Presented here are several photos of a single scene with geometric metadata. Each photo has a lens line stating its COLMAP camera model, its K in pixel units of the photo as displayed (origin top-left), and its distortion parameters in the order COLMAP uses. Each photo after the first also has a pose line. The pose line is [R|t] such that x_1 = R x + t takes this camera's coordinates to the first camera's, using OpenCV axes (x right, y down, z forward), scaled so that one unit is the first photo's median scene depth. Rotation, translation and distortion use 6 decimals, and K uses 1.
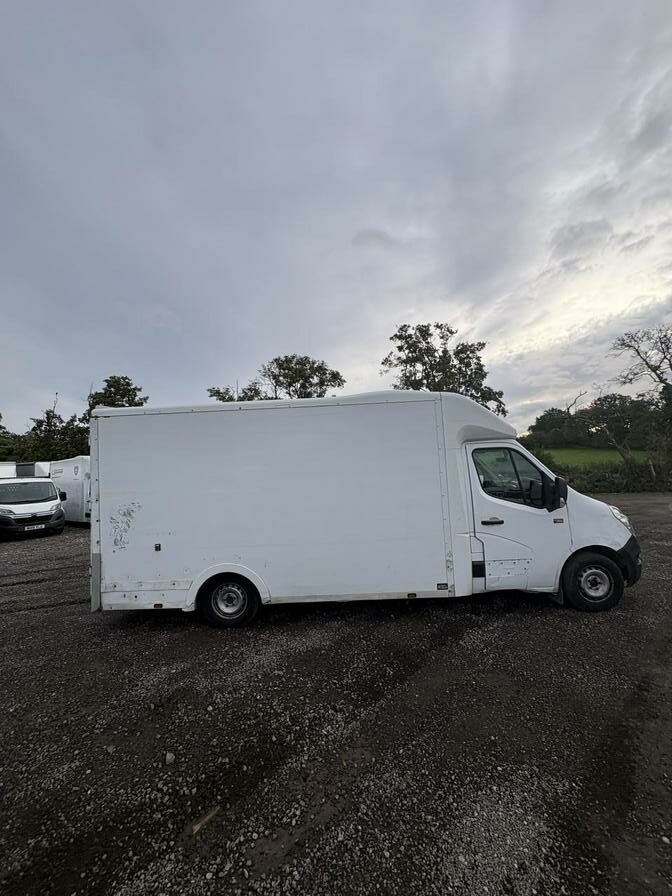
lens RADIAL K [[359.5, 0, 342.9], [0, 359.5, 447.9], [0, 0, 1]] dist [-0.000066, 0.001168]
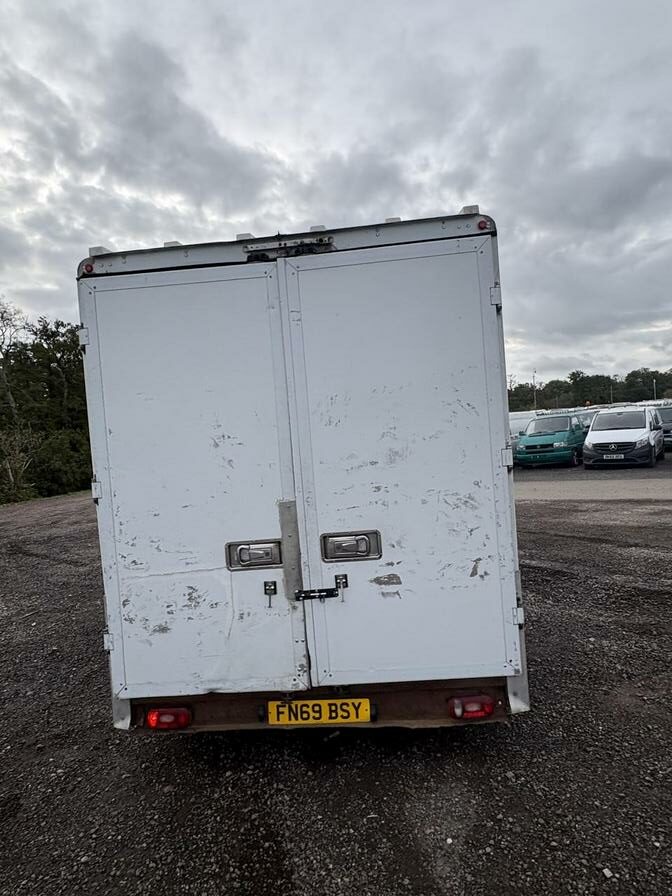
lens RADIAL K [[515.7, 0, 343.0], [0, 515.7, 443.0], [0, 0, 1]] dist [-0.004884, 0.003604]
pose [[0.048743, 0.023908, 0.998525, -1.304639], [0.011014, 0.999640, -0.024473, 0.159382], [-0.998751, 0.012191, 0.048462, 1.176086]]
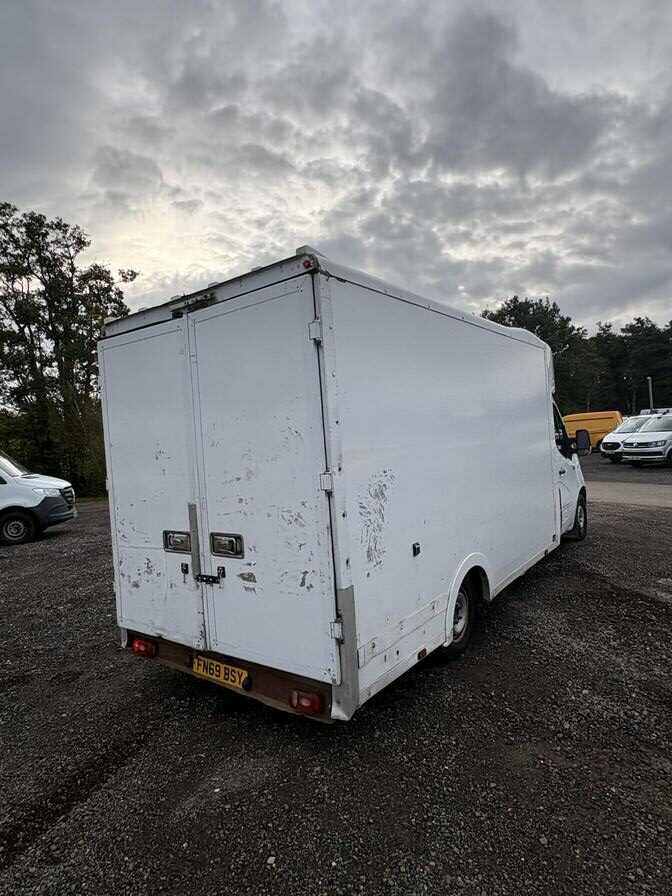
lens RADIAL K [[515.7, 0, 340.6], [0, 515.7, 448.3], [0, 0, 1]] dist [-0.004884, 0.003604]
pose [[0.576864, -0.011065, 0.816765, -1.209833], [-0.011339, 0.999703, 0.021552, 0.109458], [-0.816761, -0.021694, 0.576568, 0.648926]]
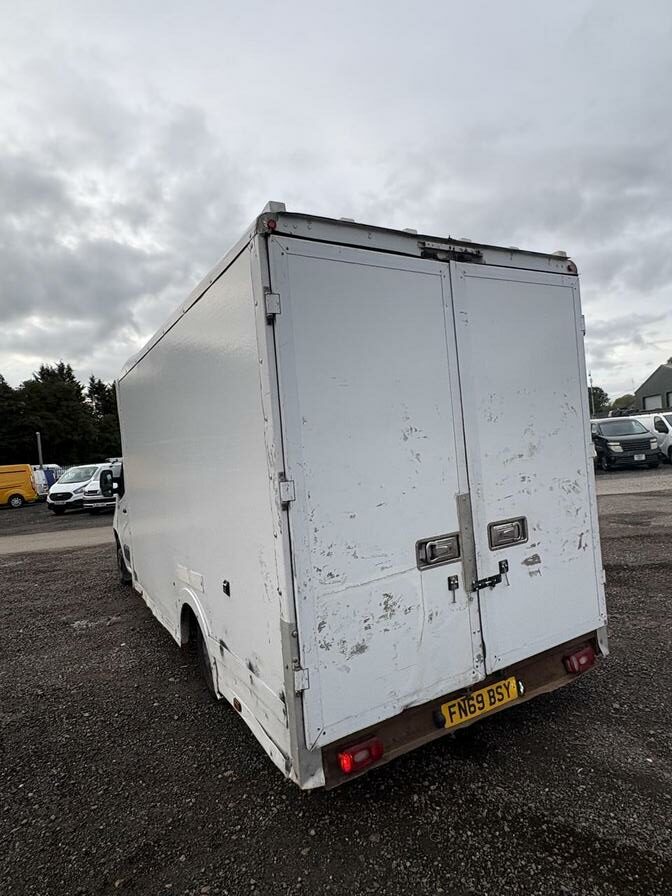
lens RADIAL K [[515.7, 0, 341.1], [0, 515.7, 443.1], [0, 0, 1]] dist [-0.004884, 0.003604]
pose [[-0.506225, 0.093877, 0.857277, -1.165244], [0.050489, 0.995579, -0.079207, 0.192578], [-0.860922, 0.003186, -0.508727, 1.702893]]
